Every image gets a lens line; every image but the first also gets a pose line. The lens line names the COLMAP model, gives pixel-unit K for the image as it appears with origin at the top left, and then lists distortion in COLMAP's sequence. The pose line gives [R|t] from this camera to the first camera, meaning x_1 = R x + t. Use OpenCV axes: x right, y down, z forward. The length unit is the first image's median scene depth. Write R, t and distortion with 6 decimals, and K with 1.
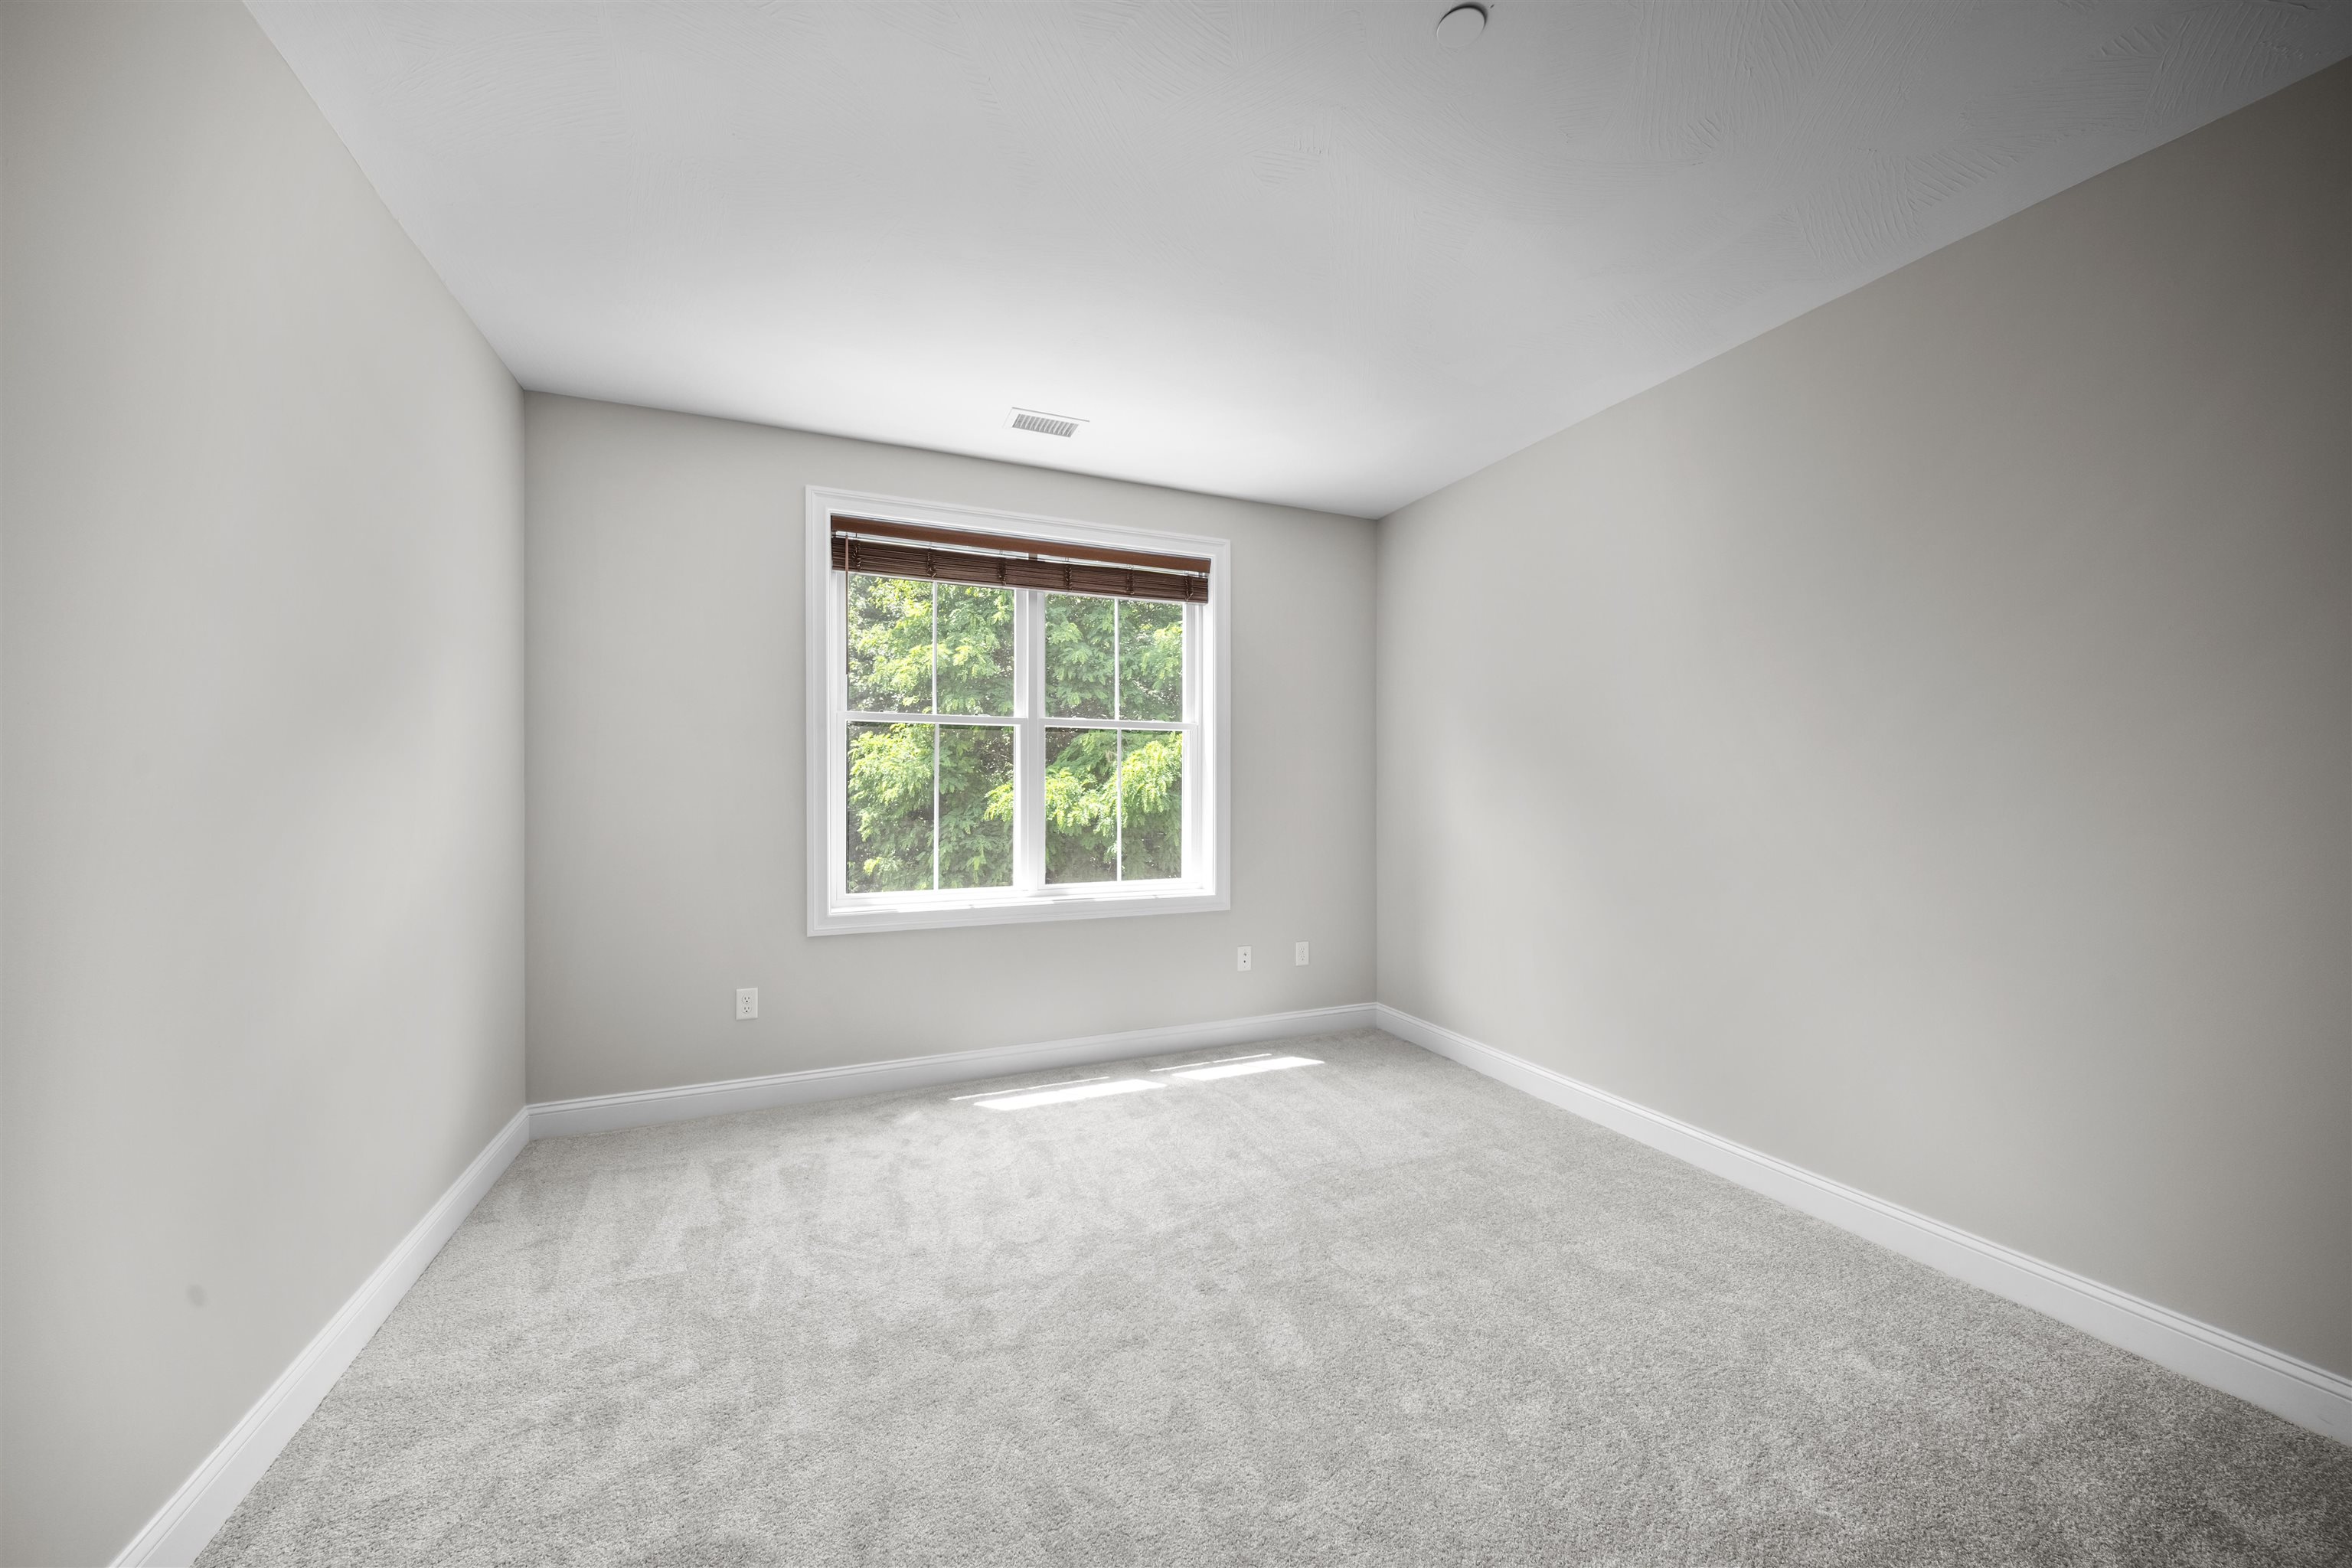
lens RADIAL K [[834.8, 0, 1159.0], [0, 834.8, 793.7], [0, 0, 1]] dist [-0.000738, -0.001620]
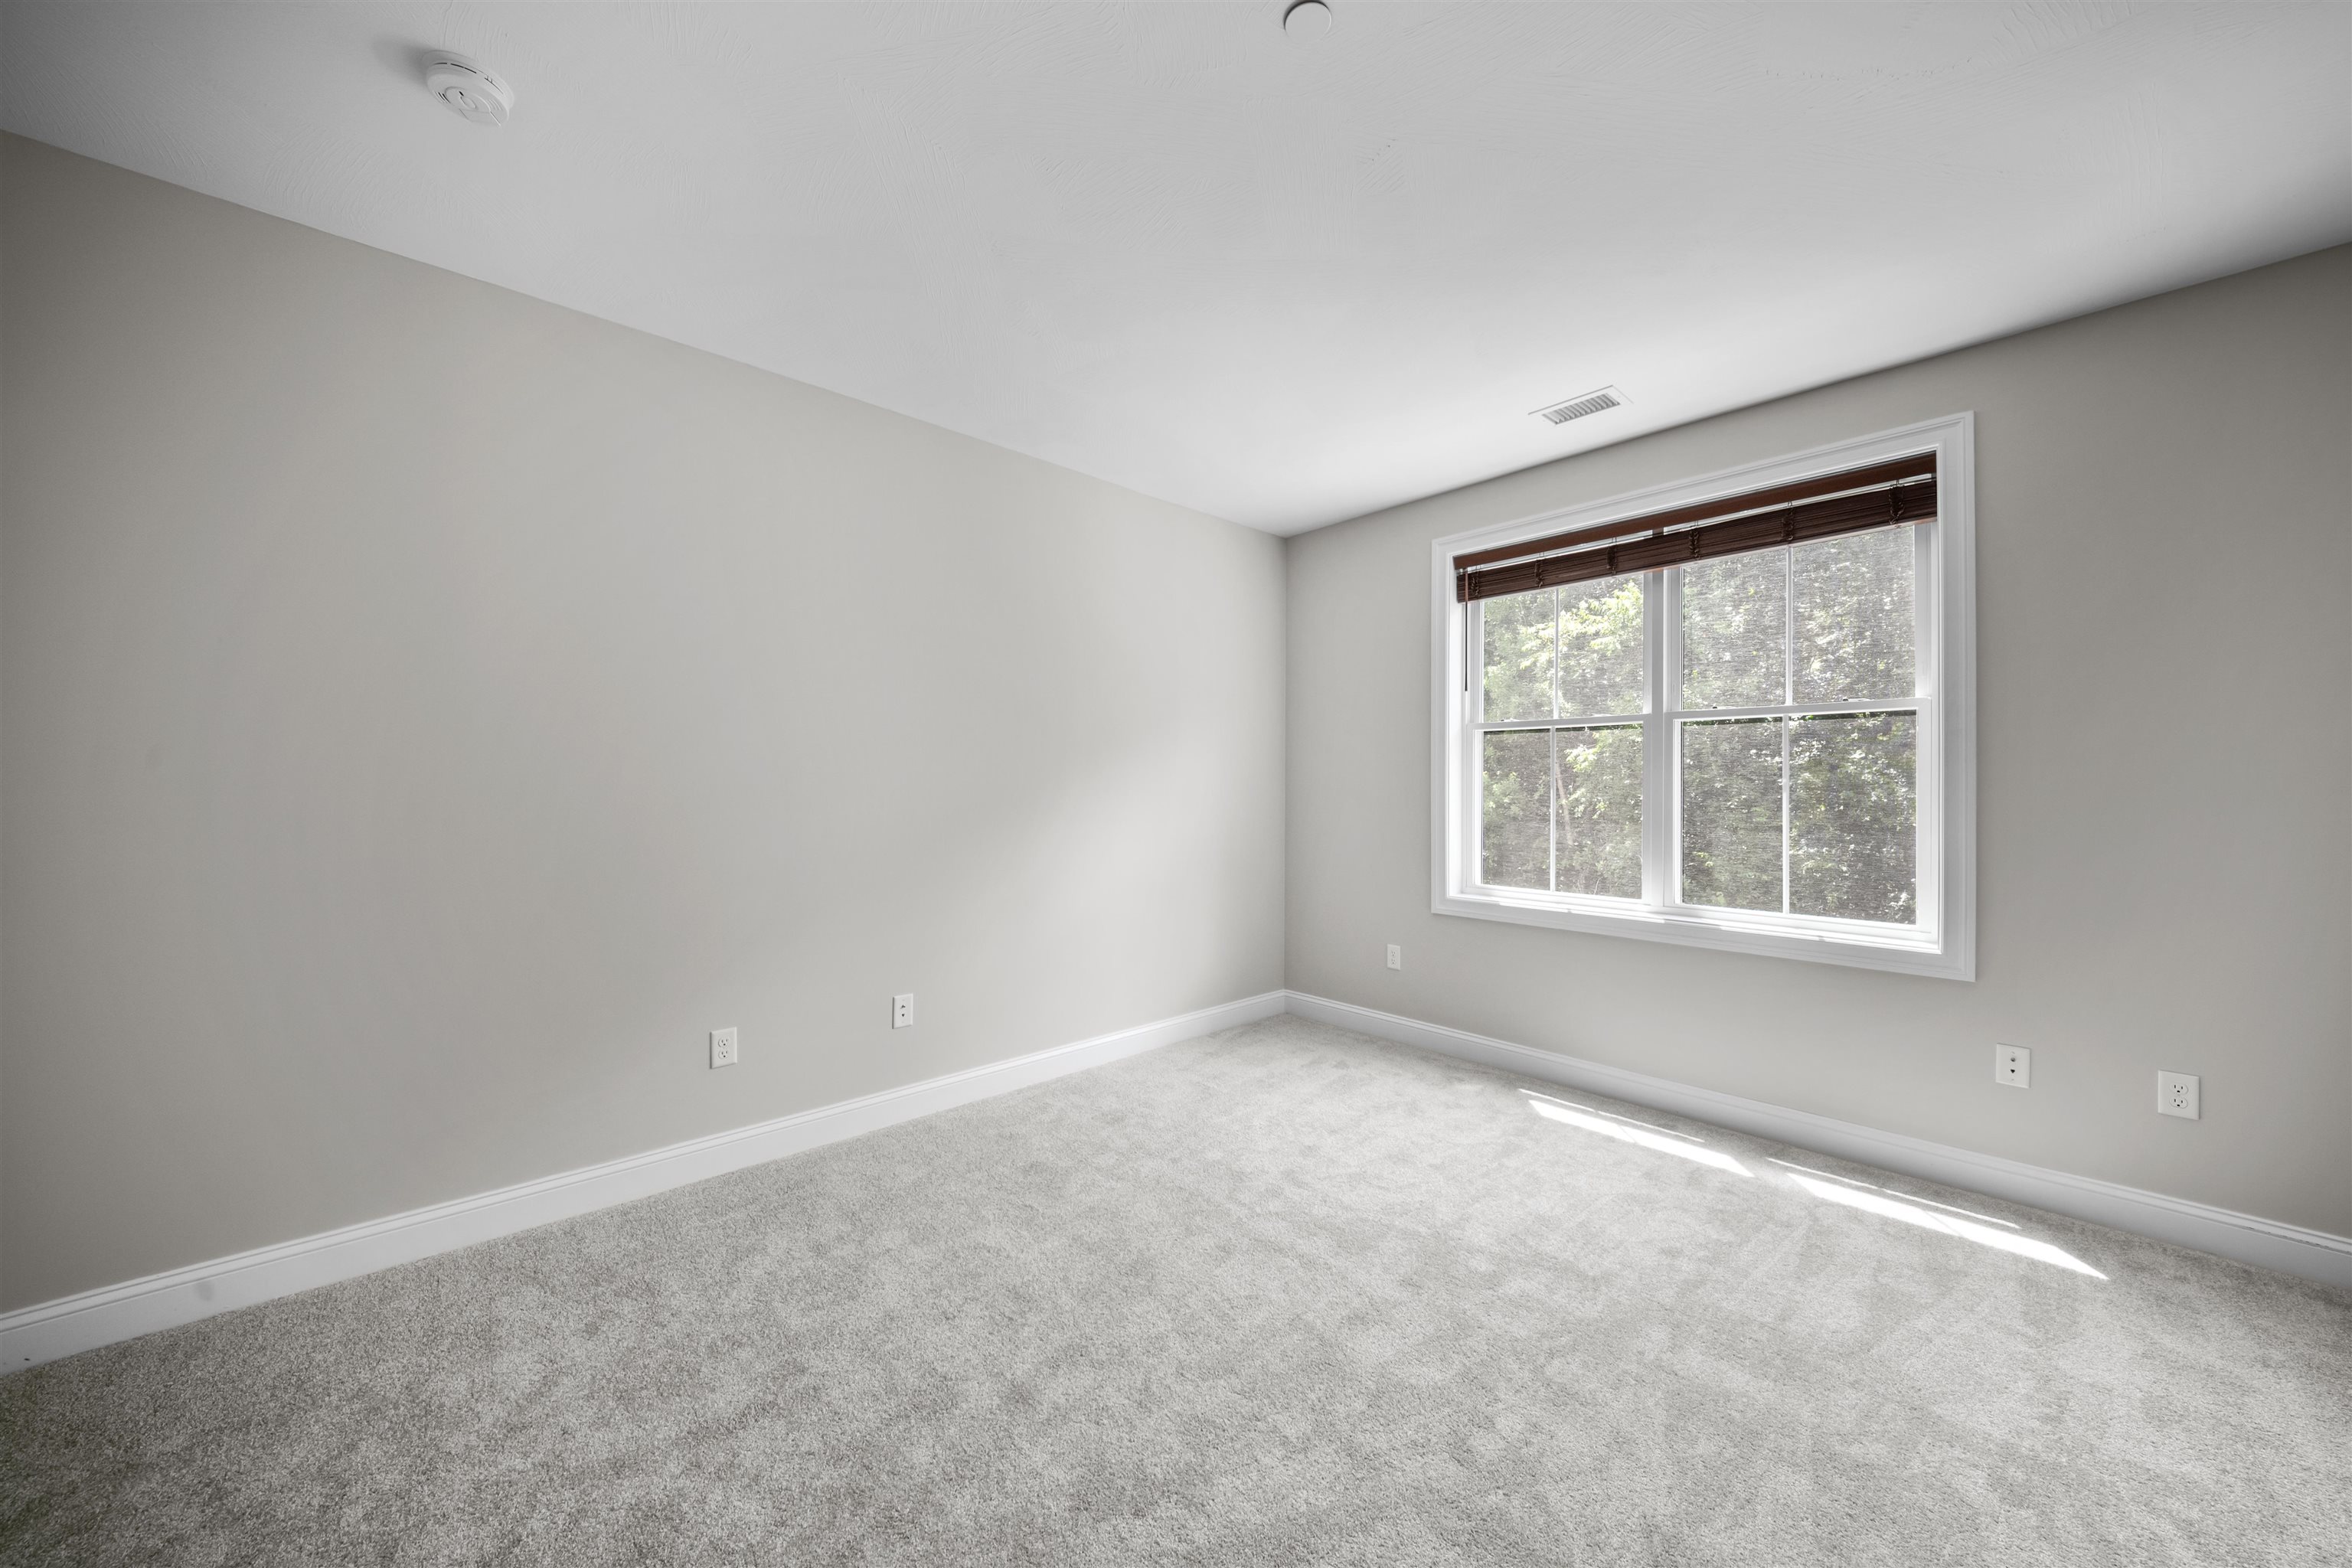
lens RADIAL K [[834.8, 0, 1192.7], [0, 834.8, 793.2], [0, 0, 1]] dist [-0.000738, -0.001620]
pose [[0.343051, 0.007808, -0.939284, 0.547136], [-0.011452, 0.999926, 0.004130, -0.002888], [0.939247, 0.009340, 0.343115, 0.239692]]
